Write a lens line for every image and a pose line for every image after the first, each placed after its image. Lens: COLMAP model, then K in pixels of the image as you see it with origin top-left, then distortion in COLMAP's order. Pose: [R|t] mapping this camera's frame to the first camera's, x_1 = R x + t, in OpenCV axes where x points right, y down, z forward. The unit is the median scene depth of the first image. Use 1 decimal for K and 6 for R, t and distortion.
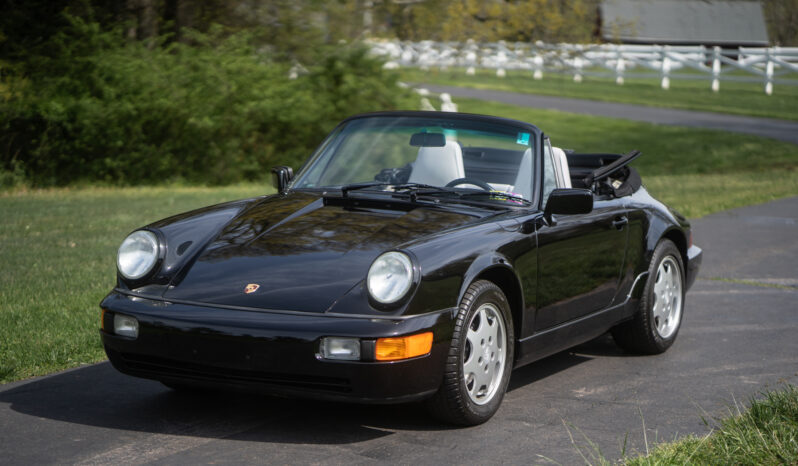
lens RADIAL K [[1958.1, 0, 399.0], [0, 1958.1, 233.0], [0, 0, 1]] dist [0.387044, 0.017051]
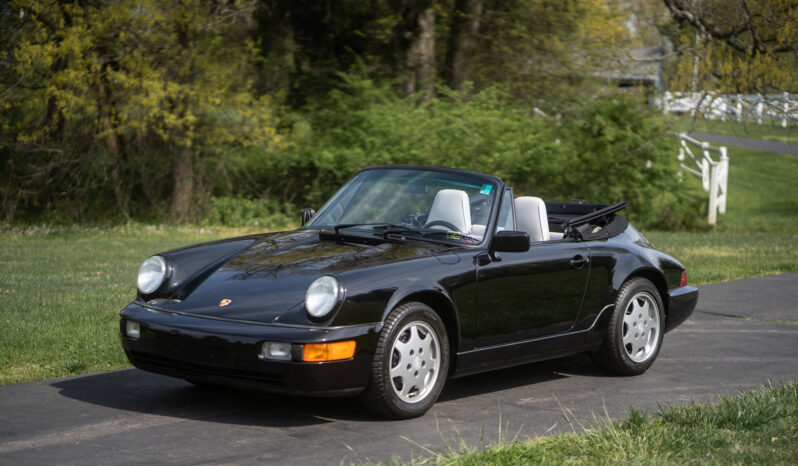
lens RADIAL K [[1958.1, 0, 399.0], [0, 1958.1, 233.0], [0, 0, 1]] dist [0.387044, 0.017051]
pose [[0.981807, 0.023474, -0.188425, 0.255545], [-0.028142, 0.999359, -0.022137, 0.007725], [0.187785, 0.027037, 0.981838, -0.210090]]
